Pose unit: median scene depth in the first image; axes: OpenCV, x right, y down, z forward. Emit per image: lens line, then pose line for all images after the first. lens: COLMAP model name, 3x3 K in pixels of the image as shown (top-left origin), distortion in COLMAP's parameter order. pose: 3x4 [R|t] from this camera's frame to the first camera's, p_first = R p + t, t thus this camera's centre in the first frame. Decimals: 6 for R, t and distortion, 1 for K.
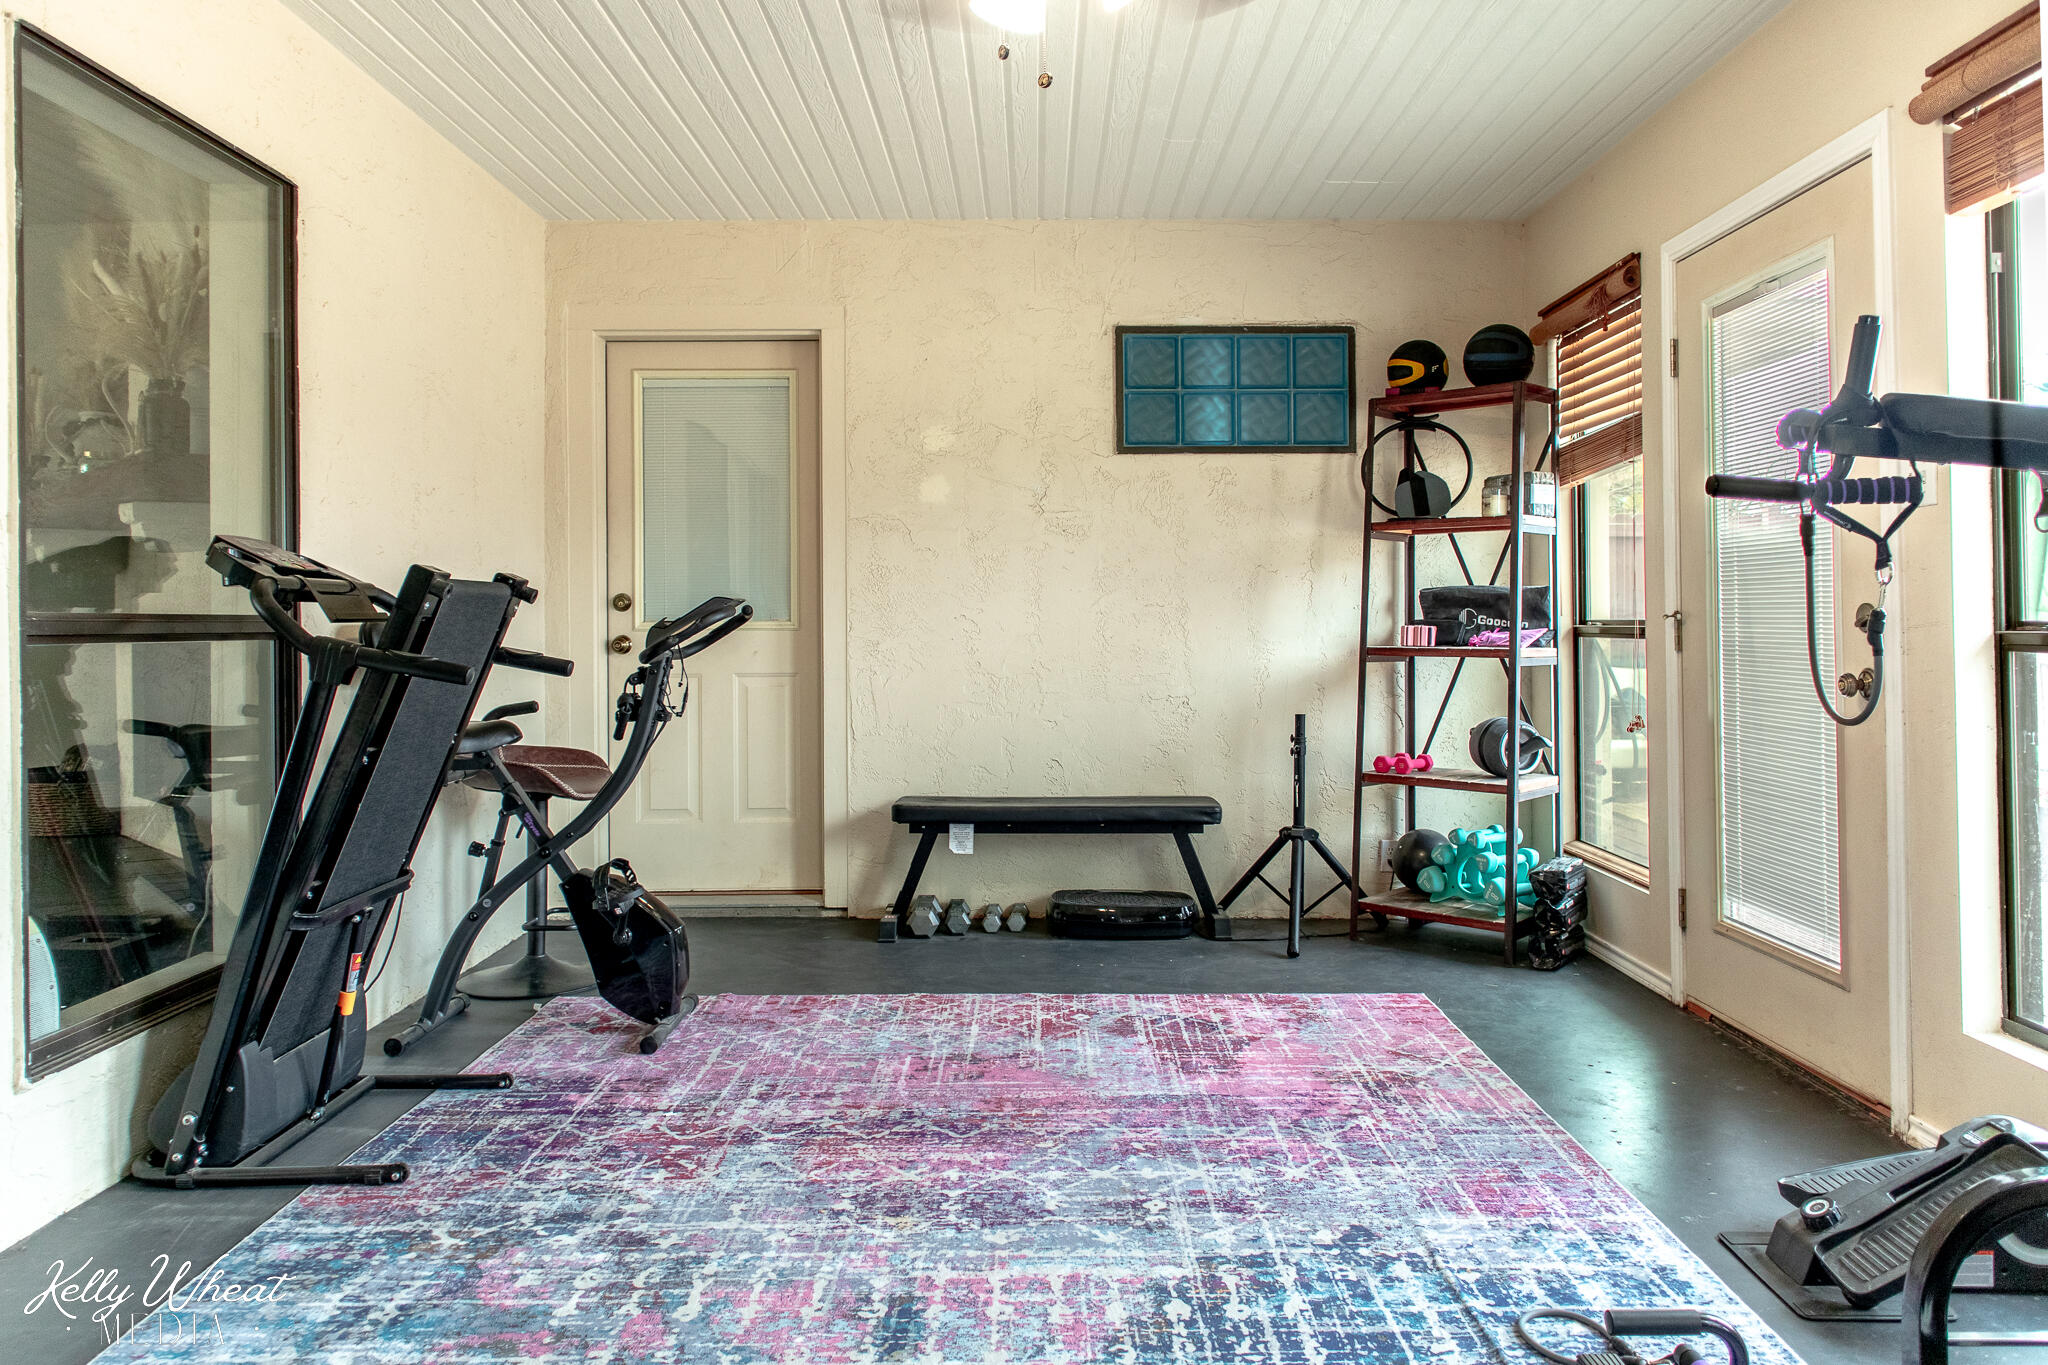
lens RADIAL K [[1391.7, 0, 1047.3], [0, 1391.7, 614.5], [0, 0, 1]] dist [-0.004387, -0.001964]
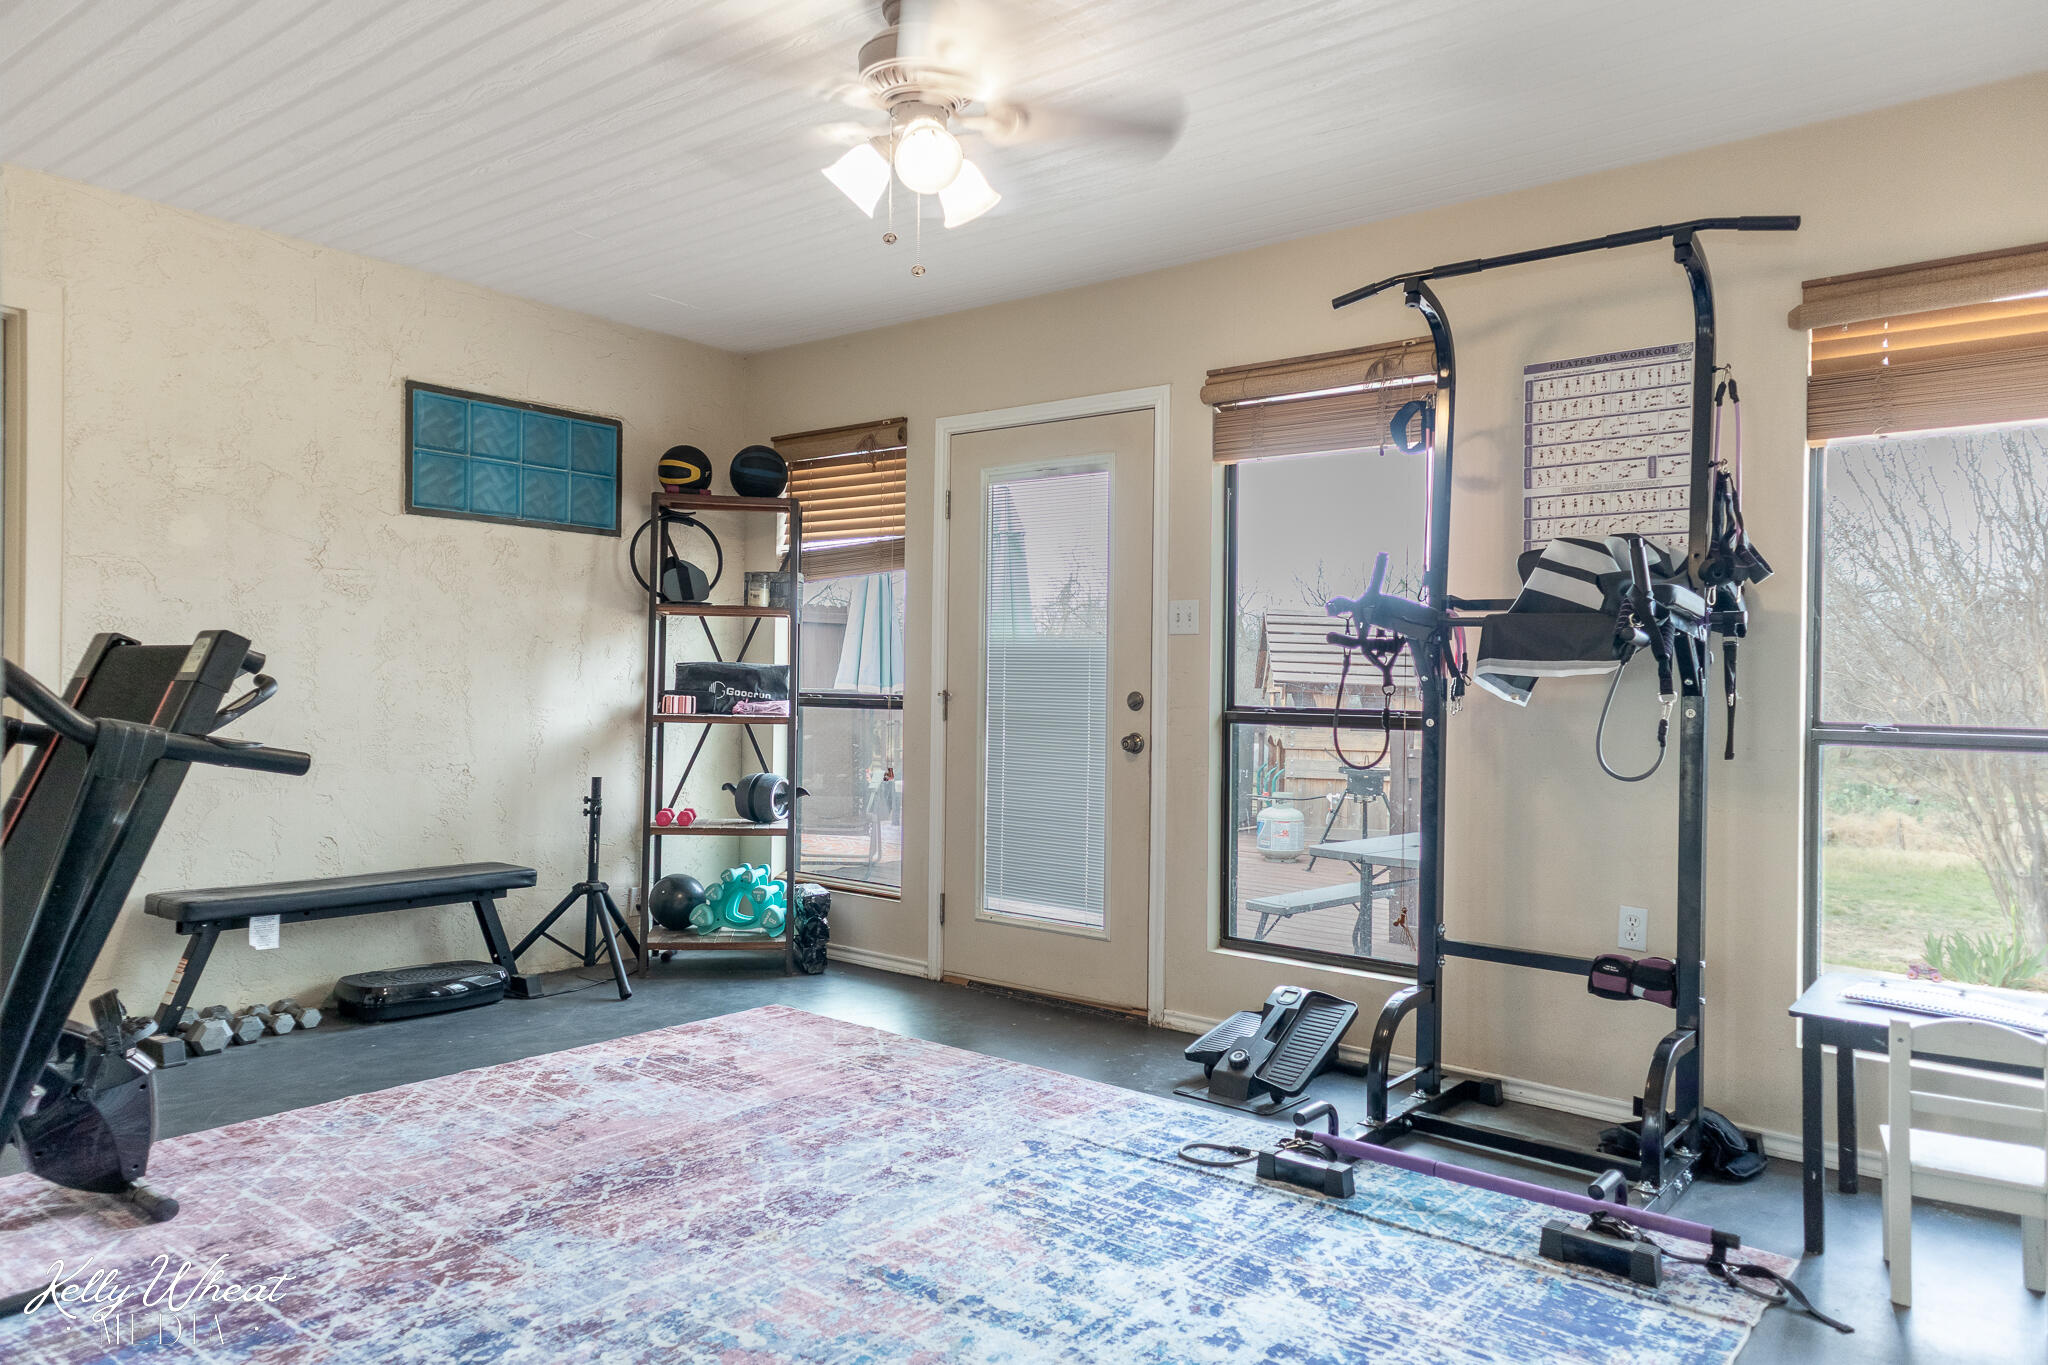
lens RADIAL K [[1391.7, 0, 1012.0], [0, 1391.7, 681.3], [0, 0, 1]] dist [-0.004387, -0.001964]
pose [[0.626732, 0.015846, 0.779074, -0.543965], [-0.023895, 0.999714, -0.001112, -0.010971], [-0.778868, -0.017919, 0.626931, 0.090154]]
